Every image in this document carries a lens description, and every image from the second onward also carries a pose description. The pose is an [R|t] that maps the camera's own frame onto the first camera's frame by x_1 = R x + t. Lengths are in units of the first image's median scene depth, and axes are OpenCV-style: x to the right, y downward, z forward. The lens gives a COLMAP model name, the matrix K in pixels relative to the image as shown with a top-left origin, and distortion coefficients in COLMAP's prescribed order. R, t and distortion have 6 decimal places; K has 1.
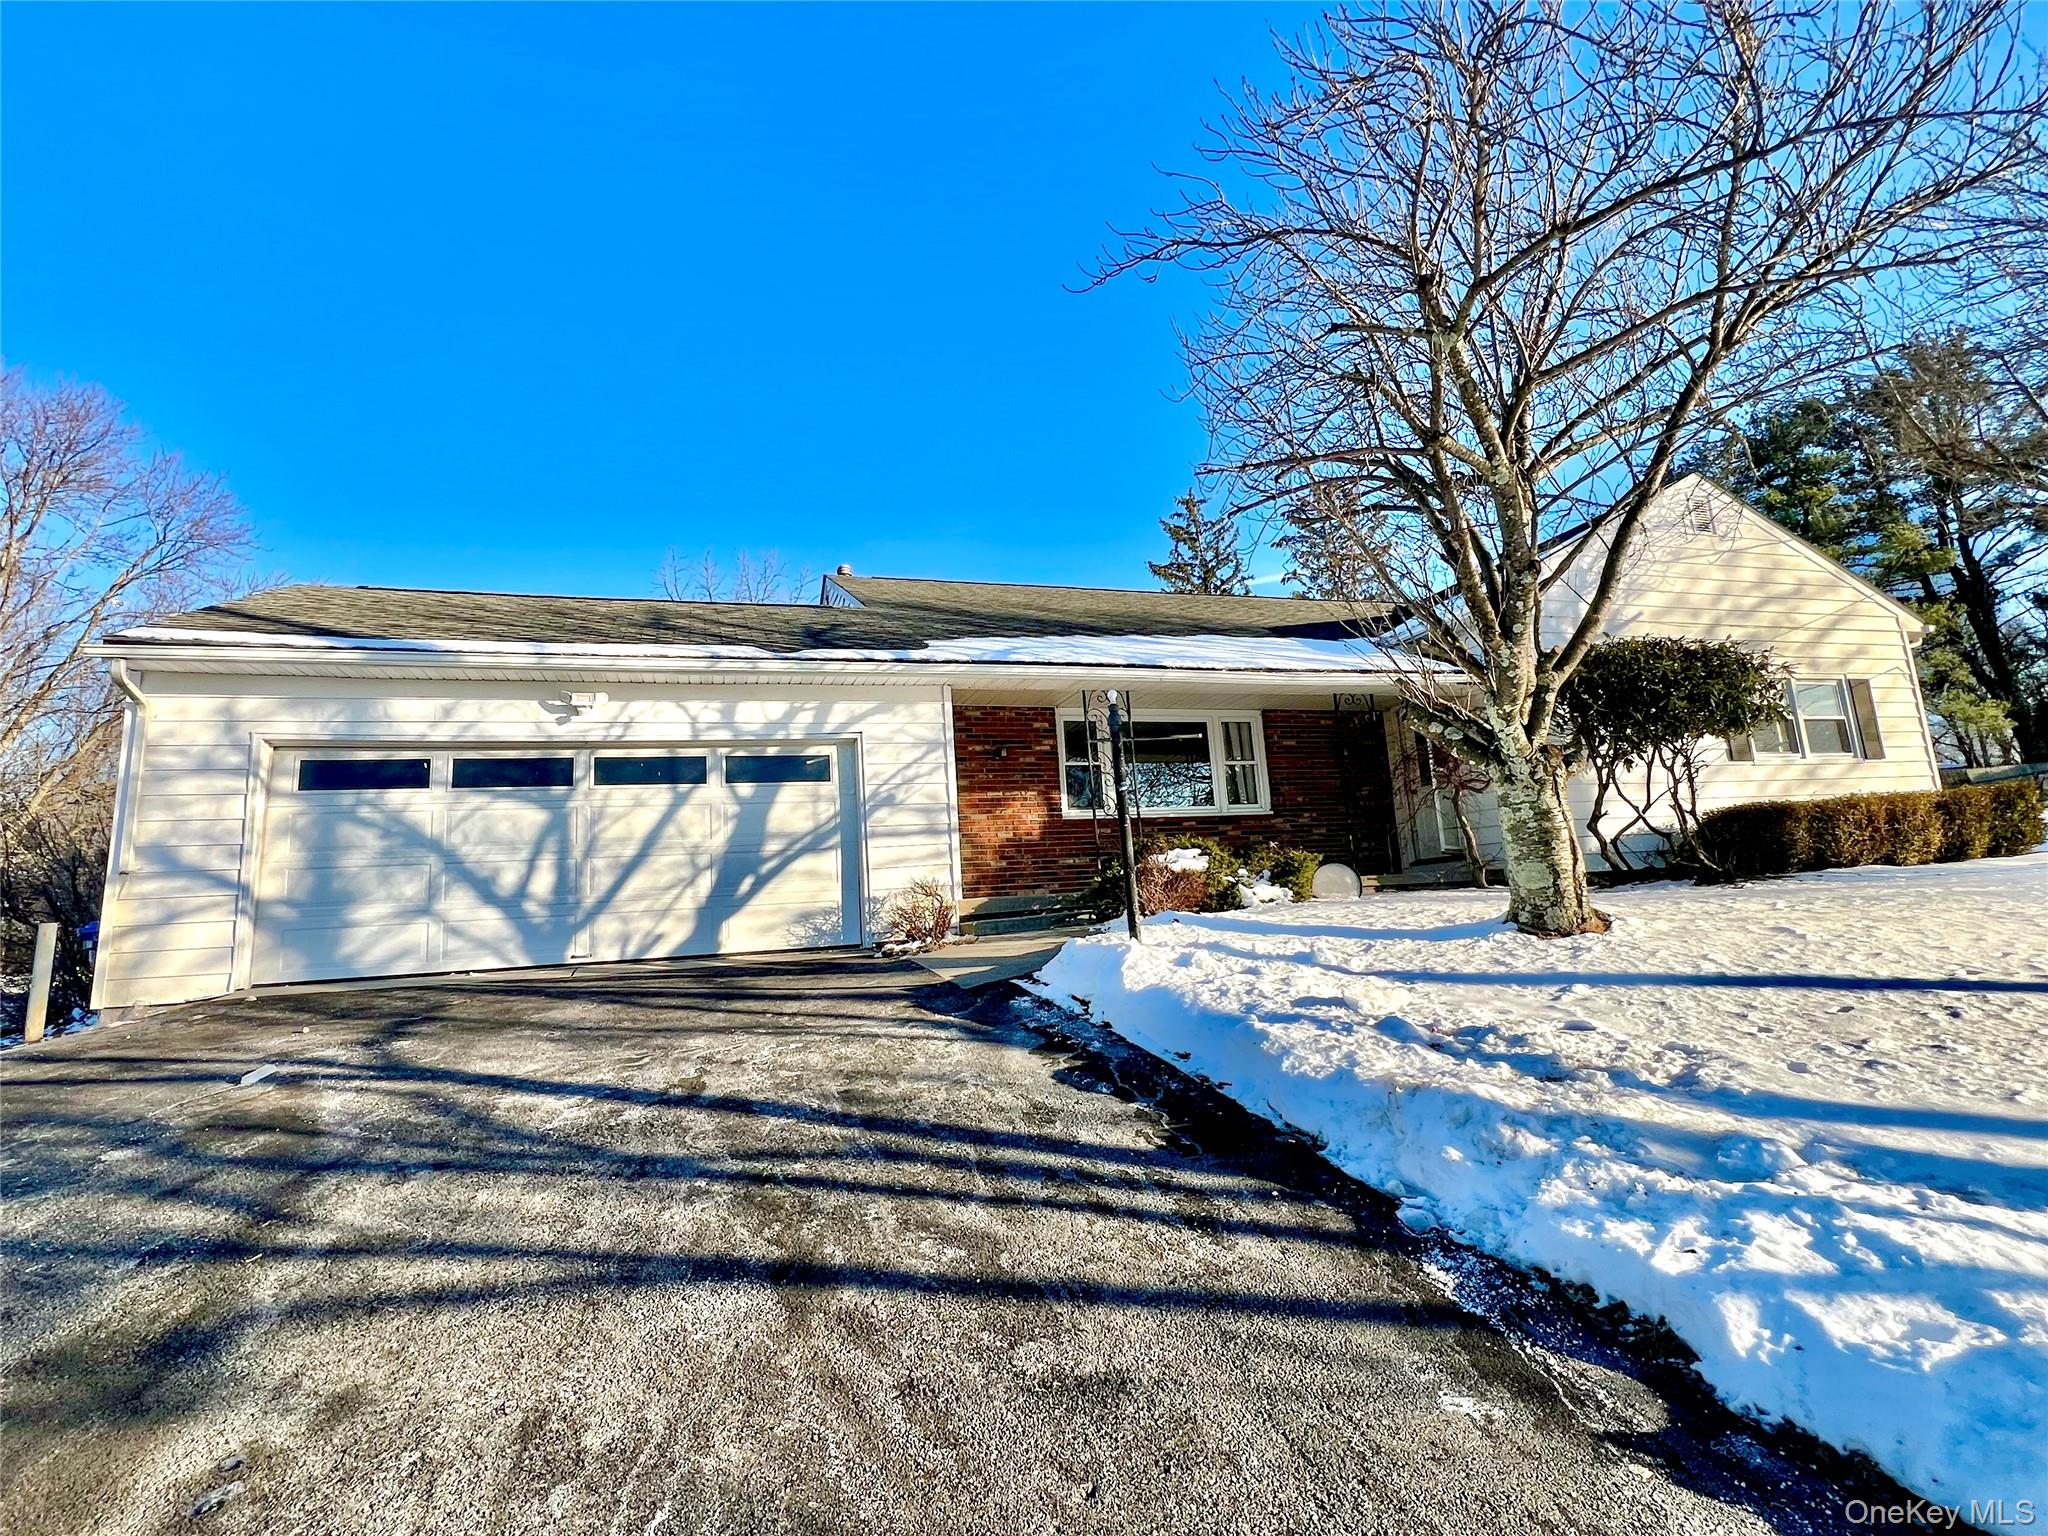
lens RADIAL K [[974.6, 0, 1016.1], [0, 974.6, 782.2], [0, 0, 1]] dist [0.001812, -0.003265]
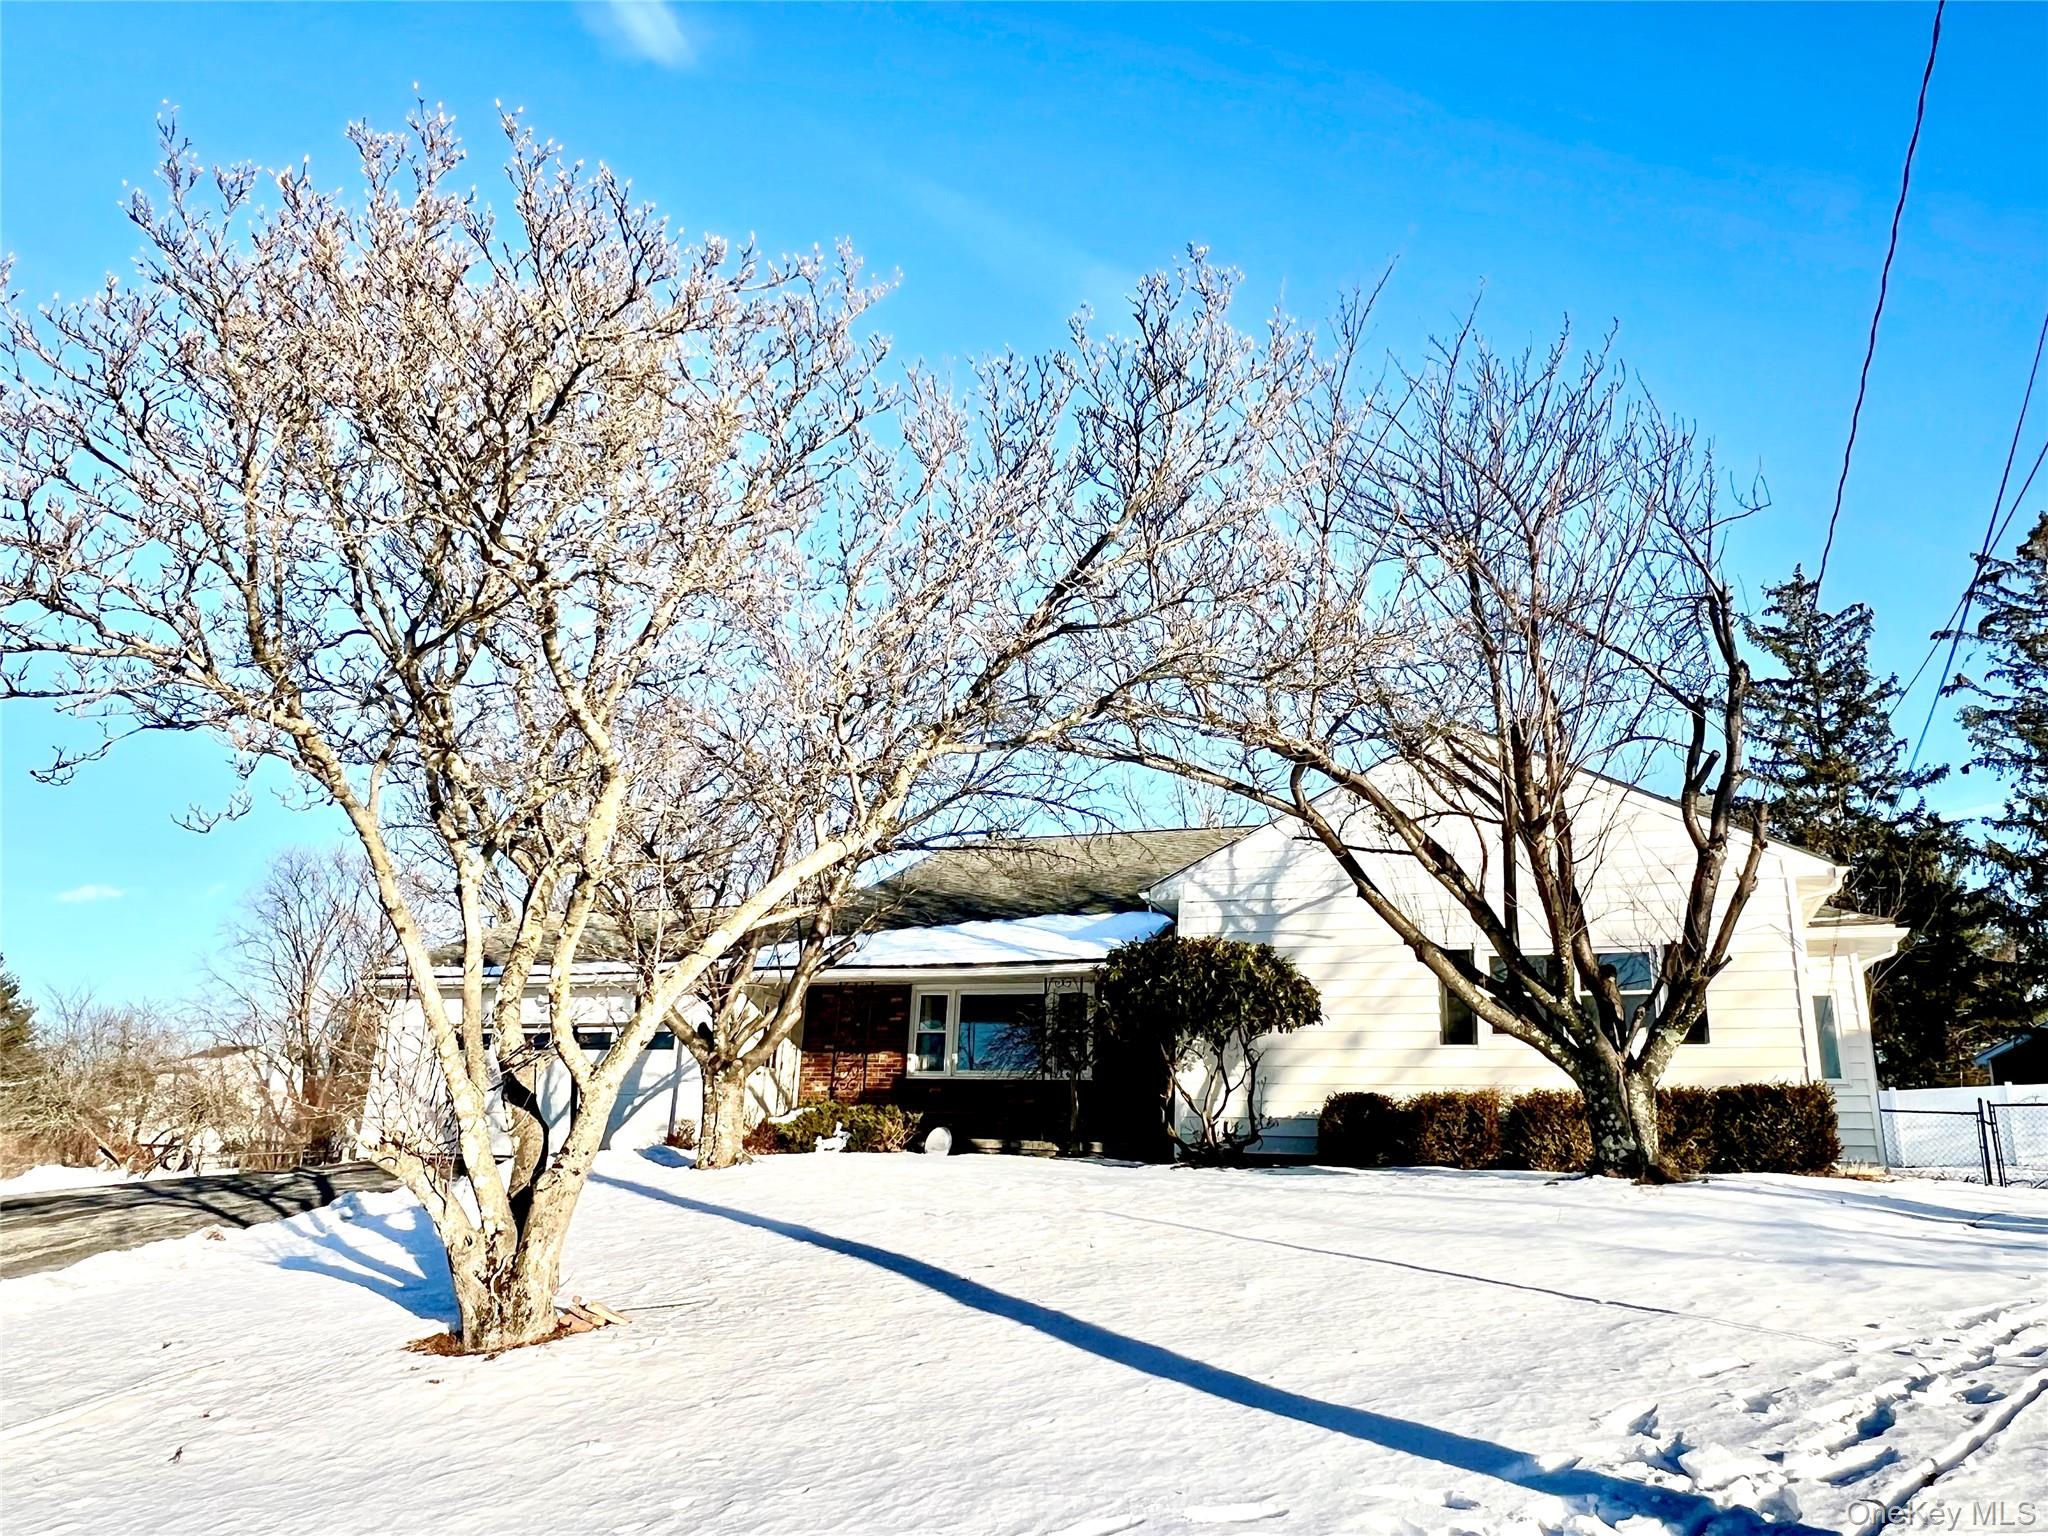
lens RADIAL K [[1416.0, 0, 1028.6], [0, 1416.0, 760.6], [0, 0, 1]] dist [0.004536, -0.015483]
pose [[0.778489, -0.097827, -0.619988, 1.673540], [0.004452, 0.988615, -0.150402, -0.113747], [0.627642, 0.114327, 0.770061, -0.399844]]
